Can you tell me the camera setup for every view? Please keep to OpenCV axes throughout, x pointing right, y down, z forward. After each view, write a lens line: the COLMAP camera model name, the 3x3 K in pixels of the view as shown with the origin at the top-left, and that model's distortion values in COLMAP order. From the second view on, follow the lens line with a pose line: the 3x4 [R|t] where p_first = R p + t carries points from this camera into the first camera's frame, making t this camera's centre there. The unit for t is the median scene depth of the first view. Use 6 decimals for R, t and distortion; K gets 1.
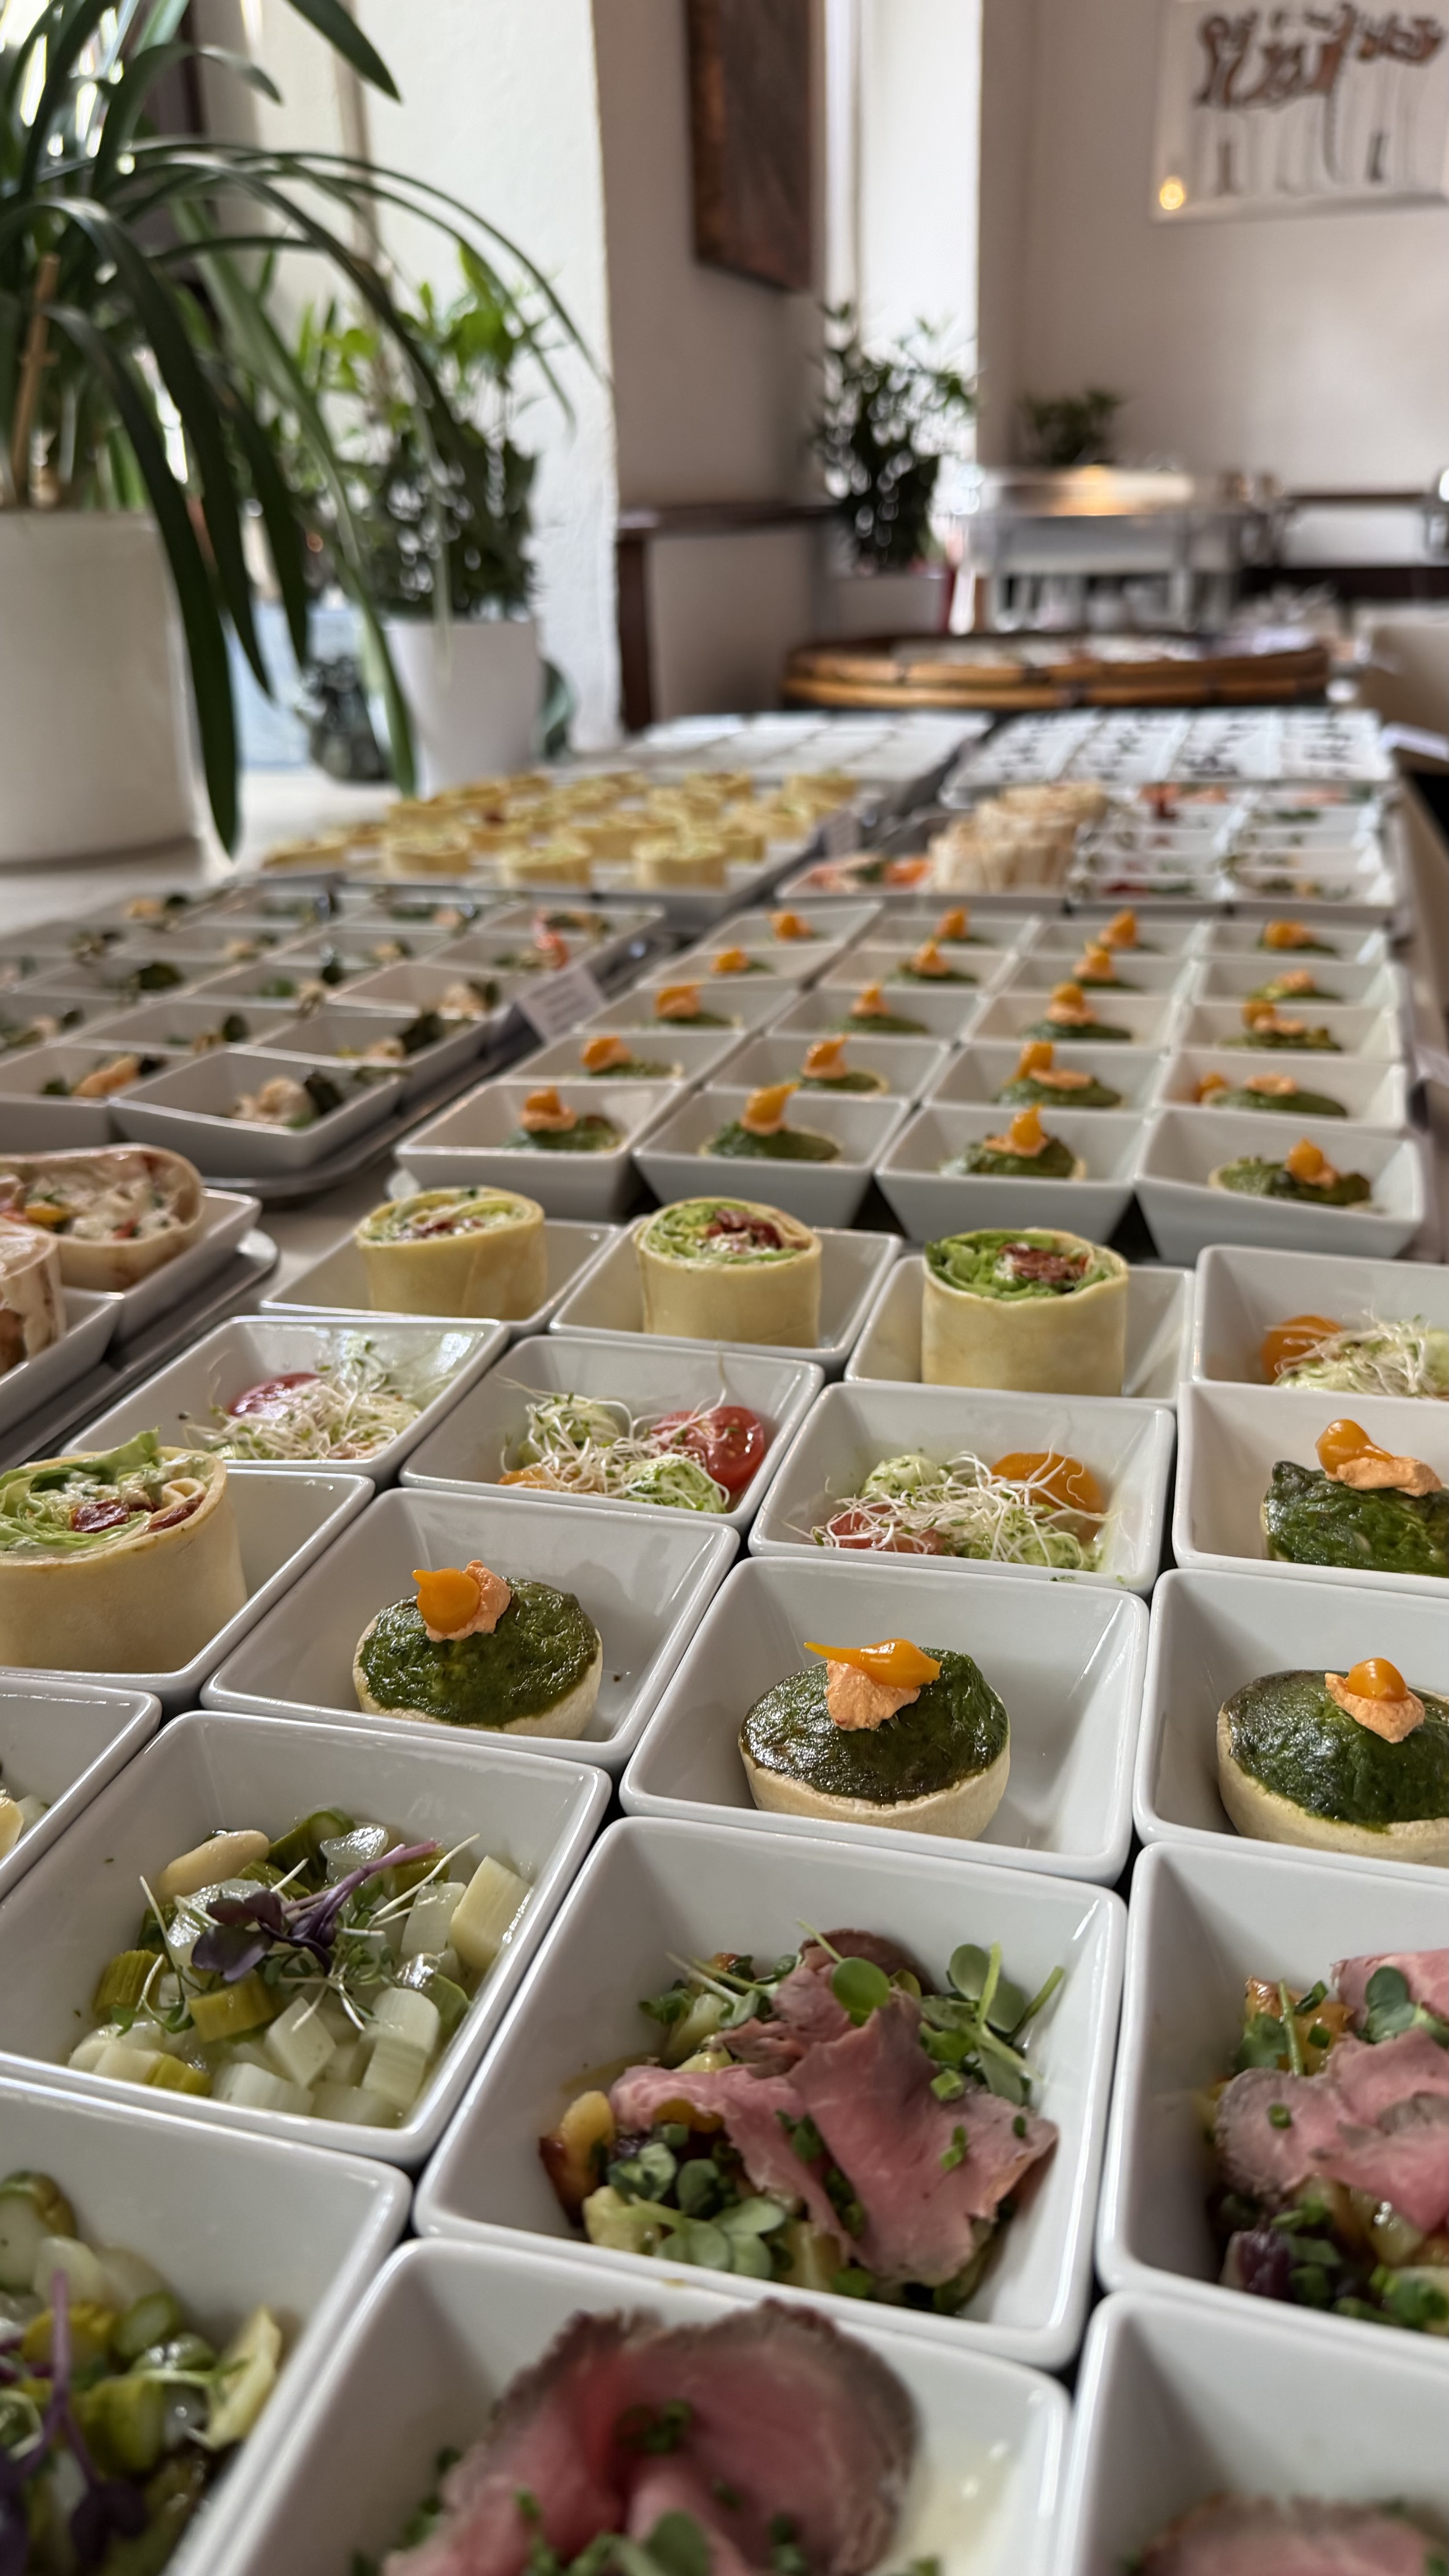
lens RADIAL K [[1888.0, 0, 706.9], [0, 1888.0, 1289.0], [0, 0, 1]] dist [0.022512, -0.008368]
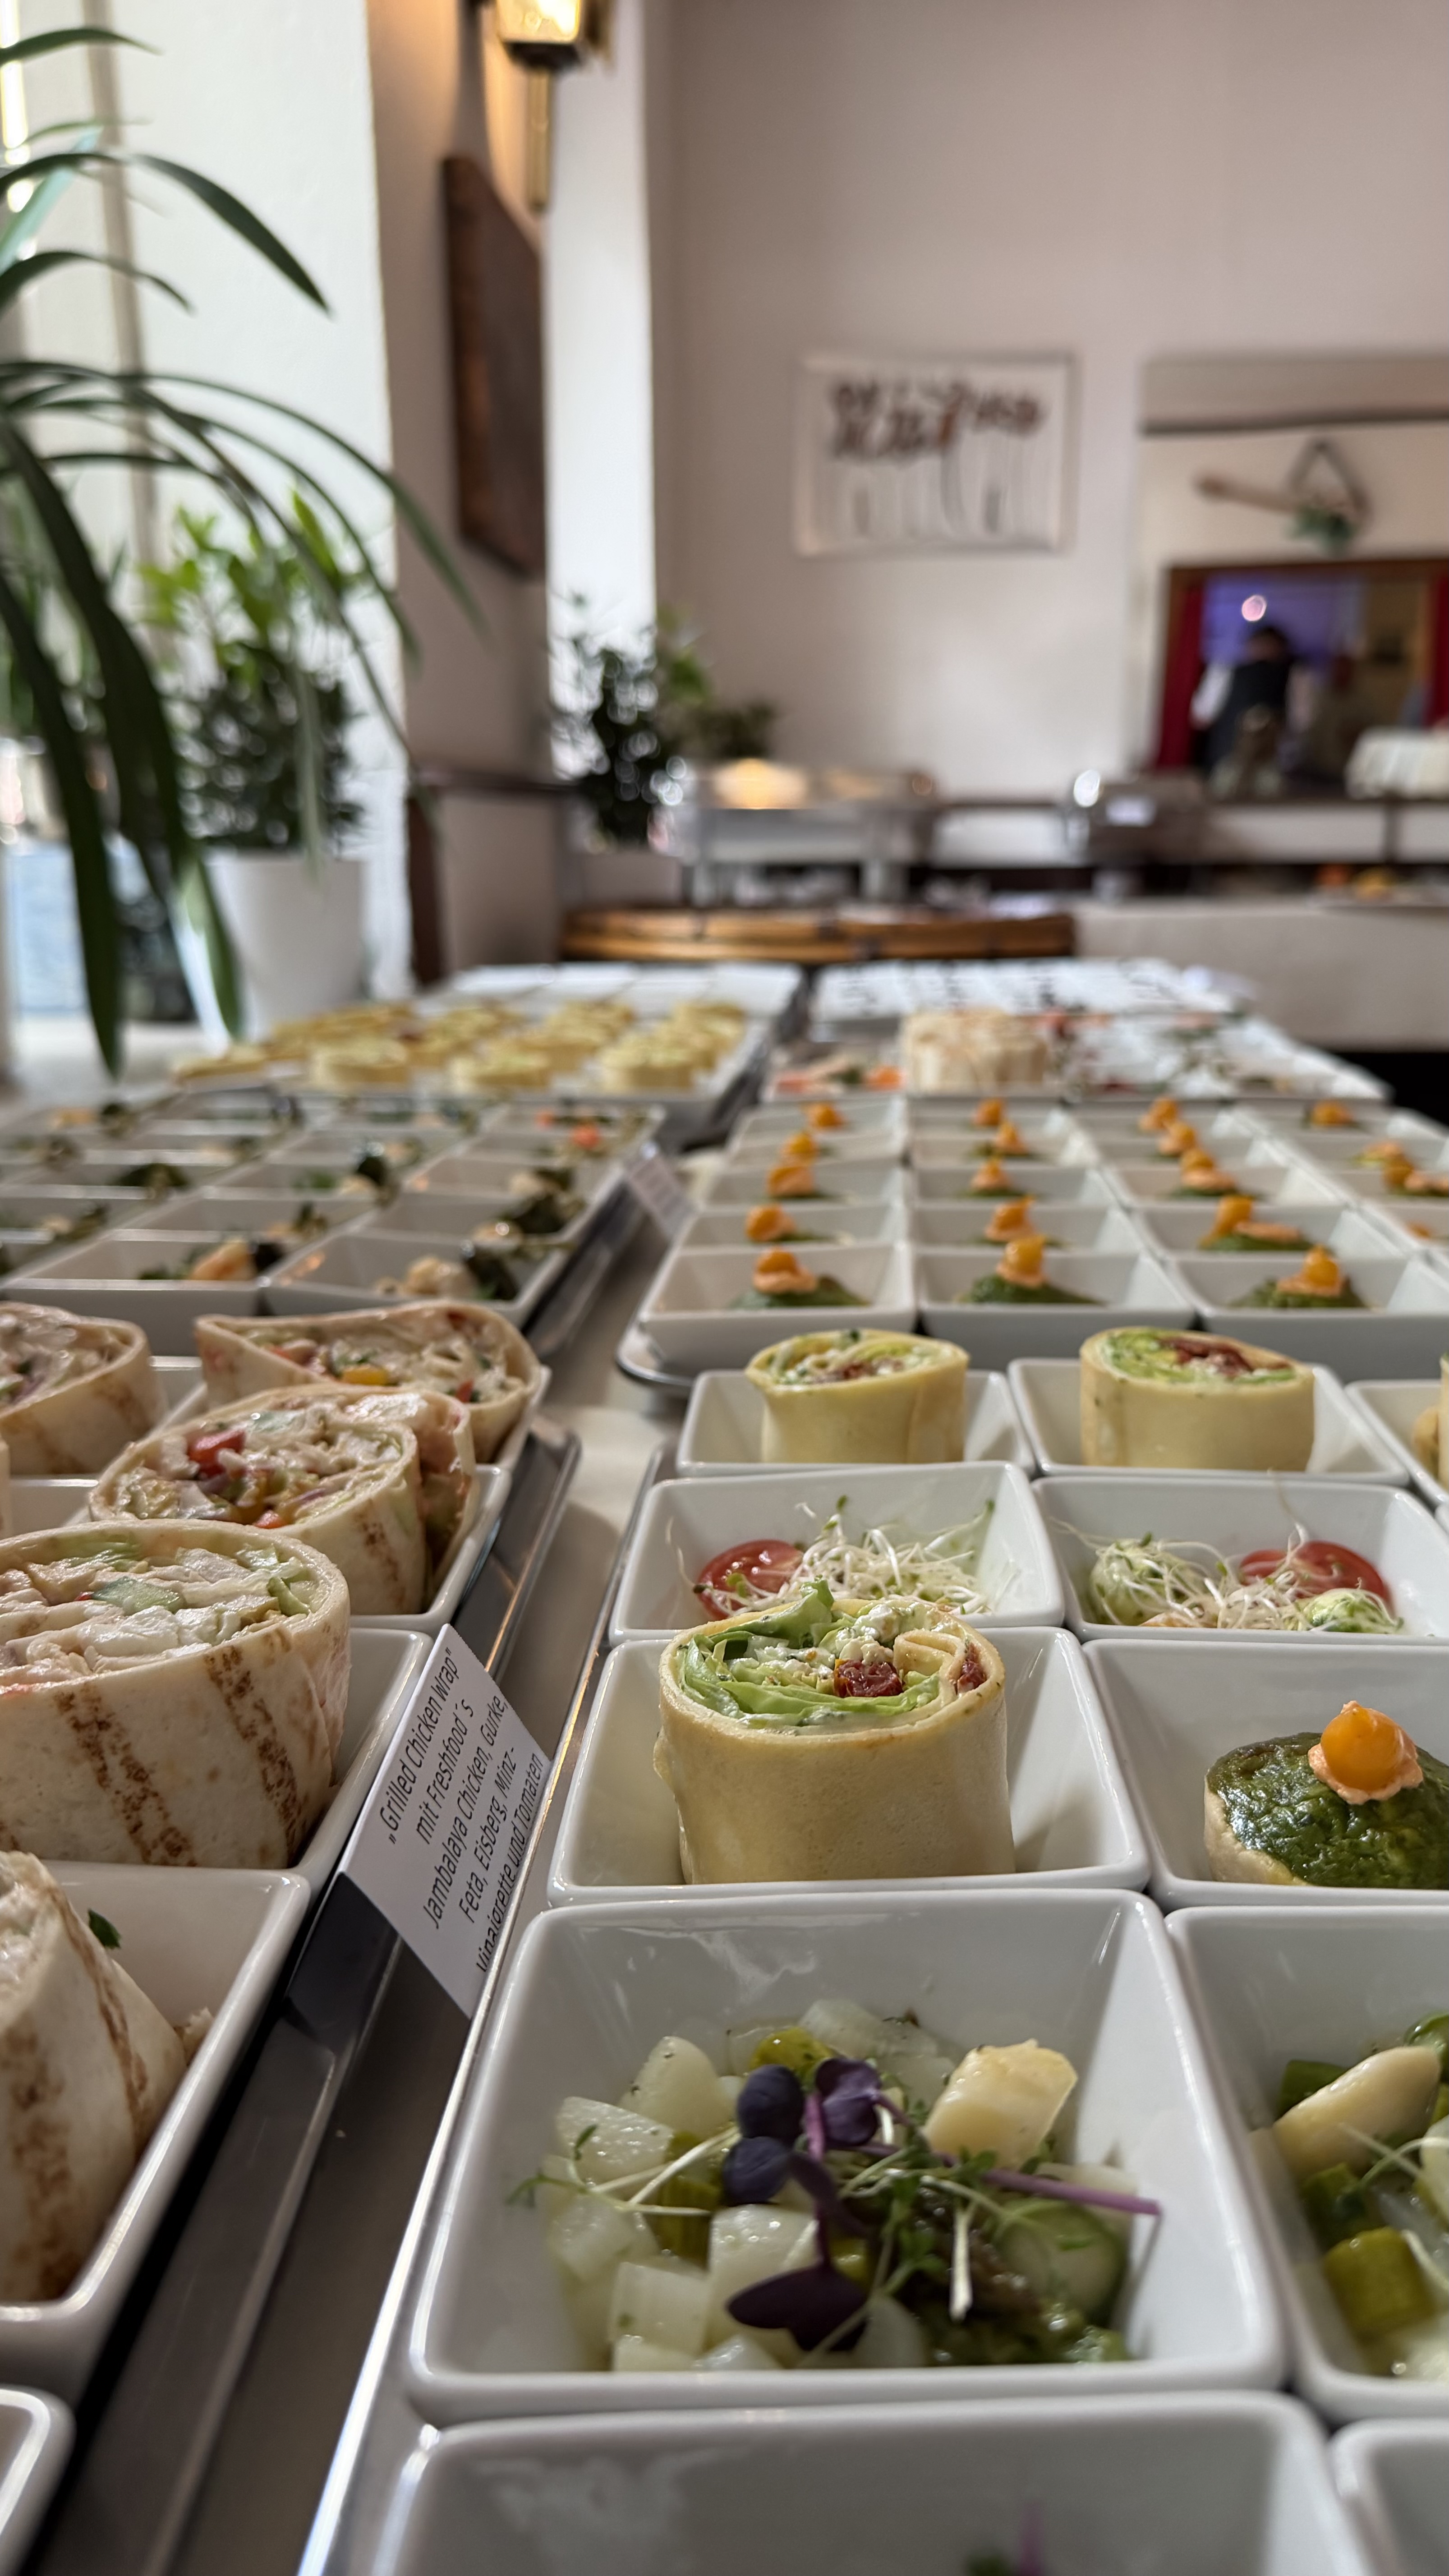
lens RADIAL K [[1861.9, 0, 696.9], [0, 1861.9, 1304.7], [0, 0, 1]] dist [0.106592, -0.092012]
pose [[0.976879, -0.032187, 0.211355, -0.117735], [0.062686, 0.988273, -0.139234, 0.015577], [-0.204395, 0.149264, 0.967441, 0.056369]]
